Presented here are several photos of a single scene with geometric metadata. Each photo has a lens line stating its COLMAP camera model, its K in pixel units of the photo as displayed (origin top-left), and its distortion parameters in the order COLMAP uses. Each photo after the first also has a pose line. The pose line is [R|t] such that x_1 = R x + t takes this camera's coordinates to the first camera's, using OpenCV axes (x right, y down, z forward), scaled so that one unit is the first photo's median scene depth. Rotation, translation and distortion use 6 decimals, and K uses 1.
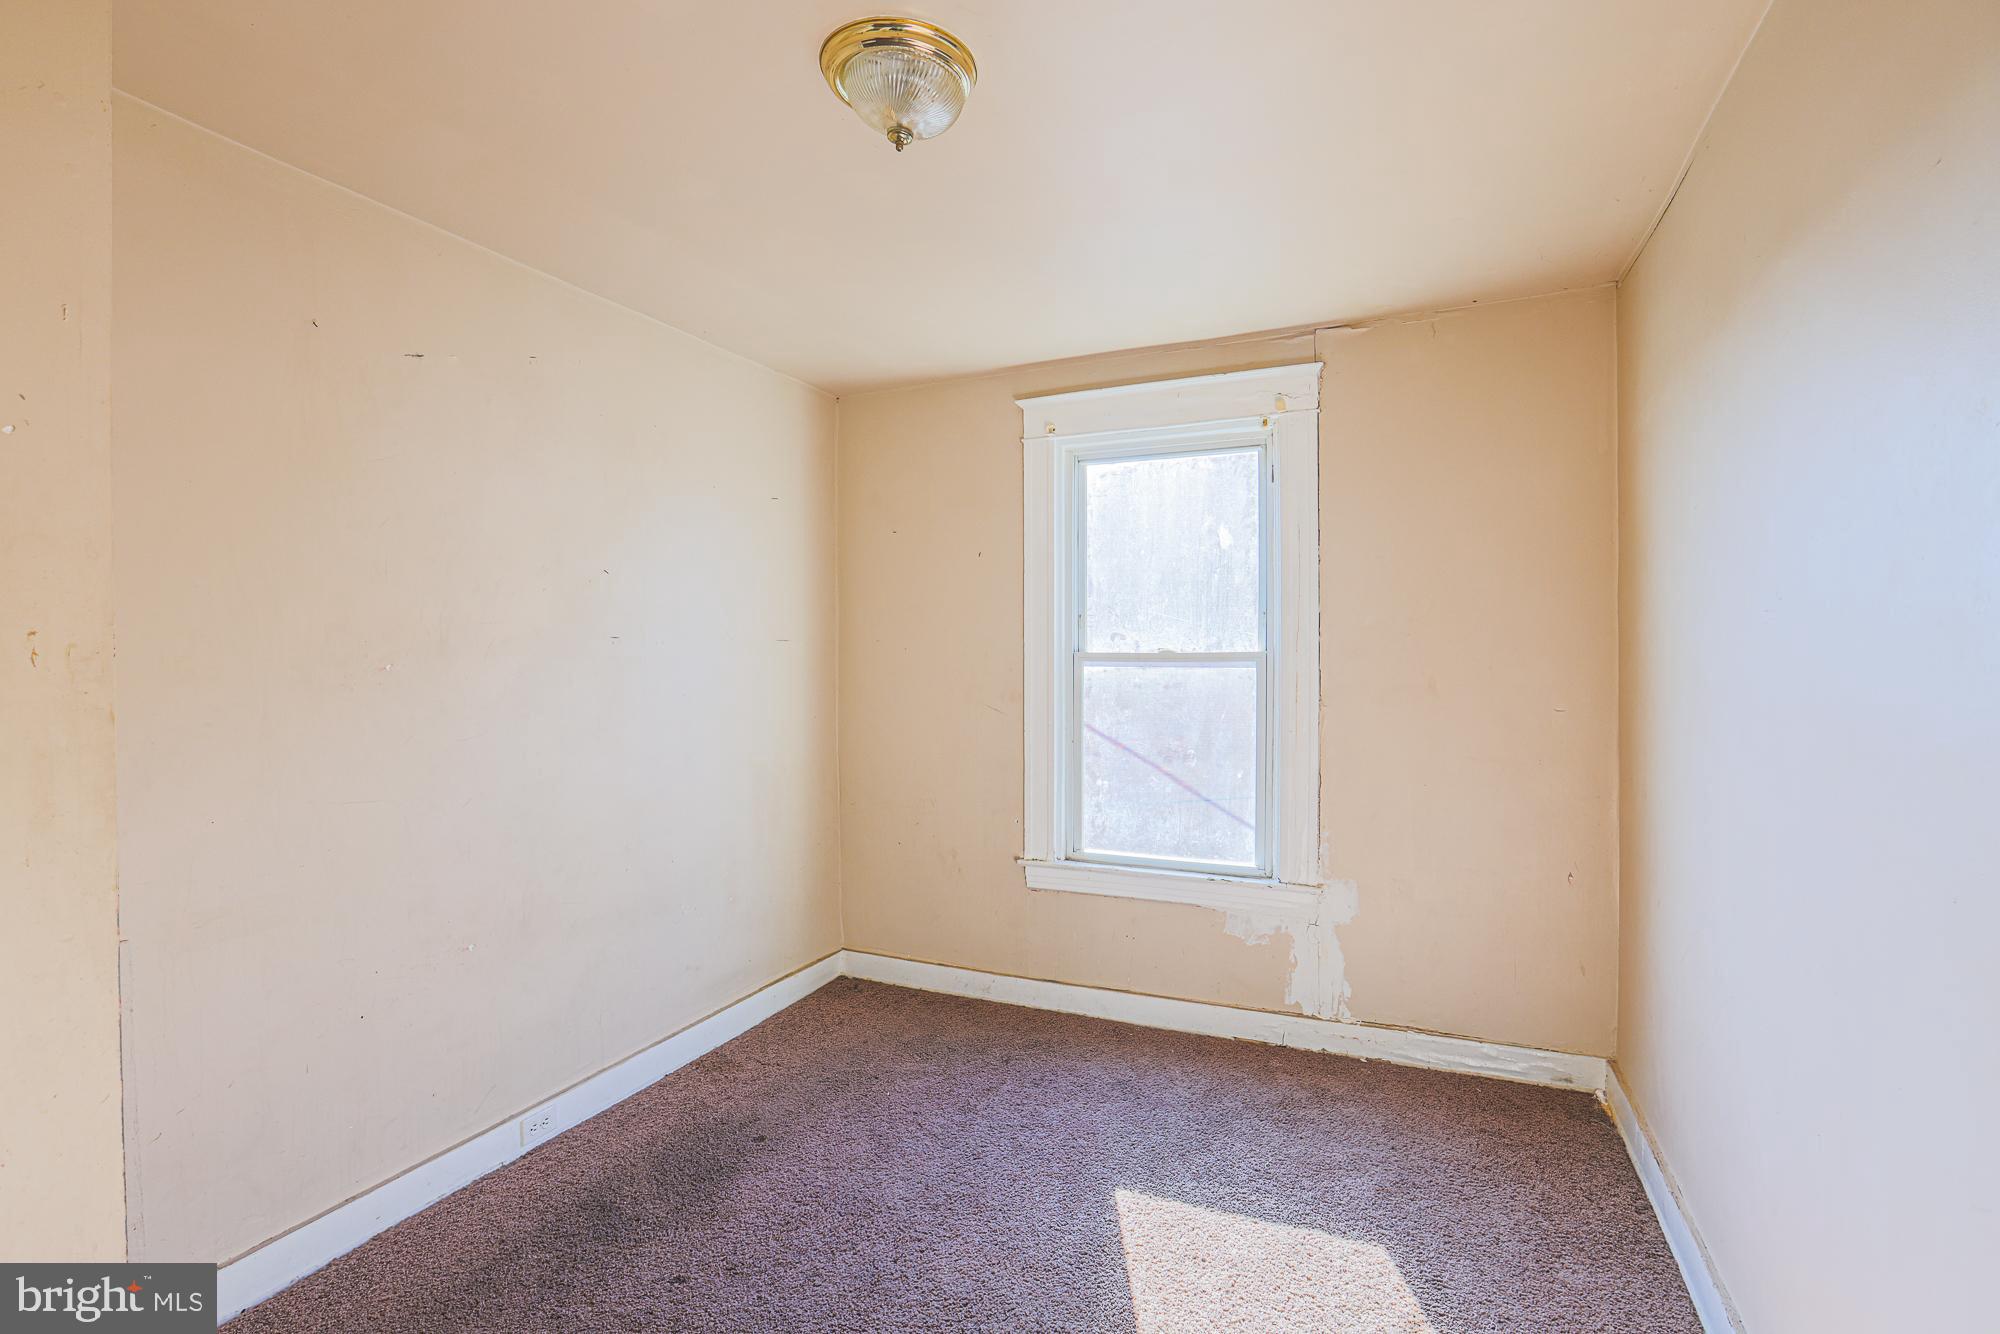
lens RADIAL K [[916.1, 0, 1032.6], [0, 916.1, 679.3], [0, 0, 1]] dist [-0.051109, 0.018940]
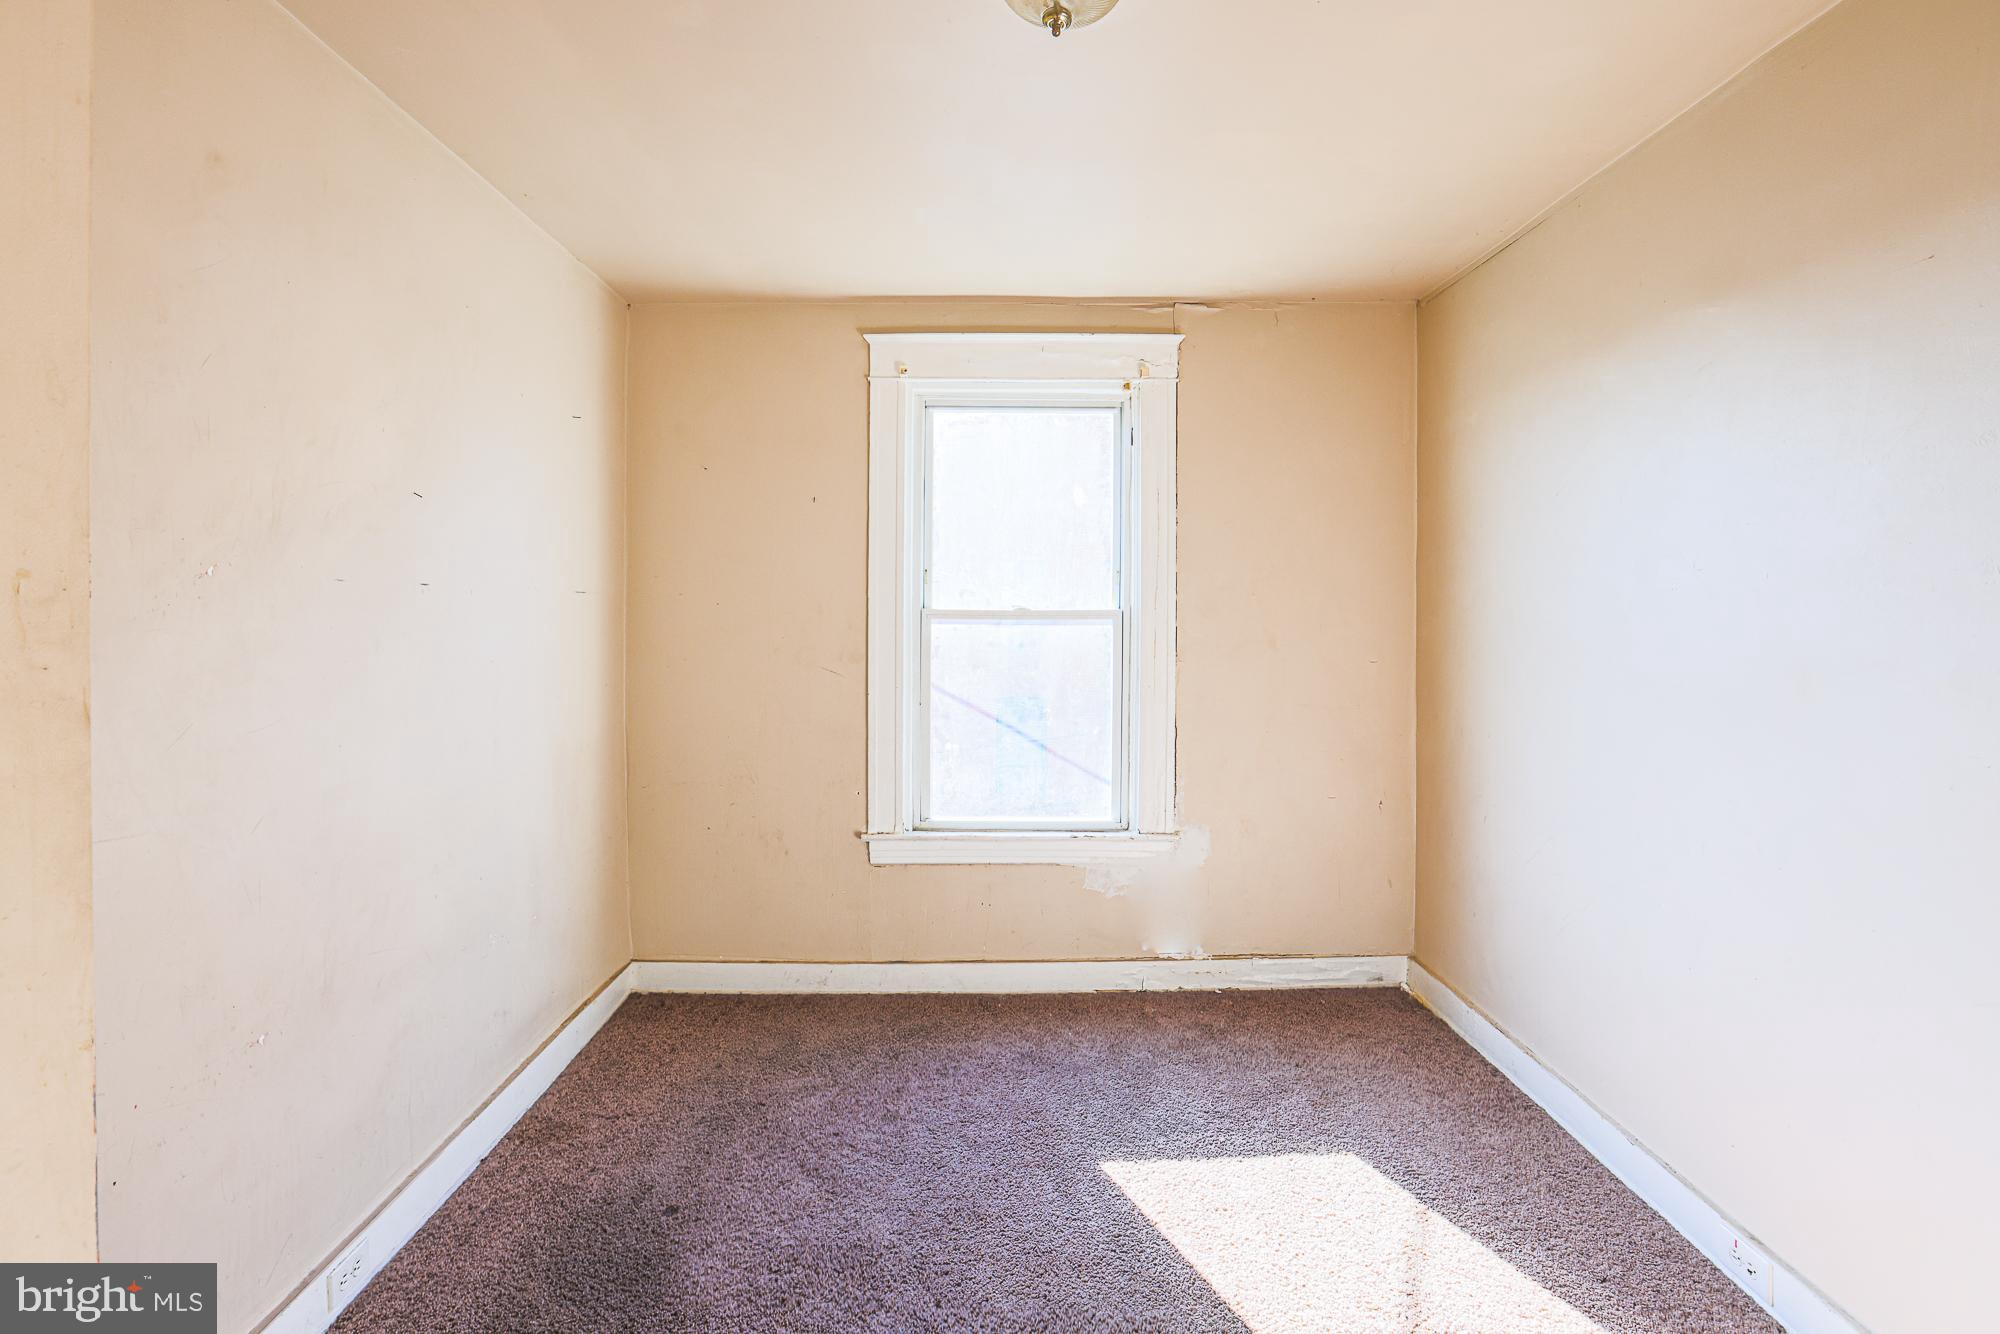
lens RADIAL K [[916.1, 0, 1039.6], [0, 916.1, 638.6], [0, 0, 1]] dist [-0.051109, 0.018940]
pose [[0.907291, -0.006698, 0.420450, -0.268217], [0.007082, 0.999975, 0.000649, 0.000925], [-0.420444, 0.002389, 0.907316, 0.107404]]
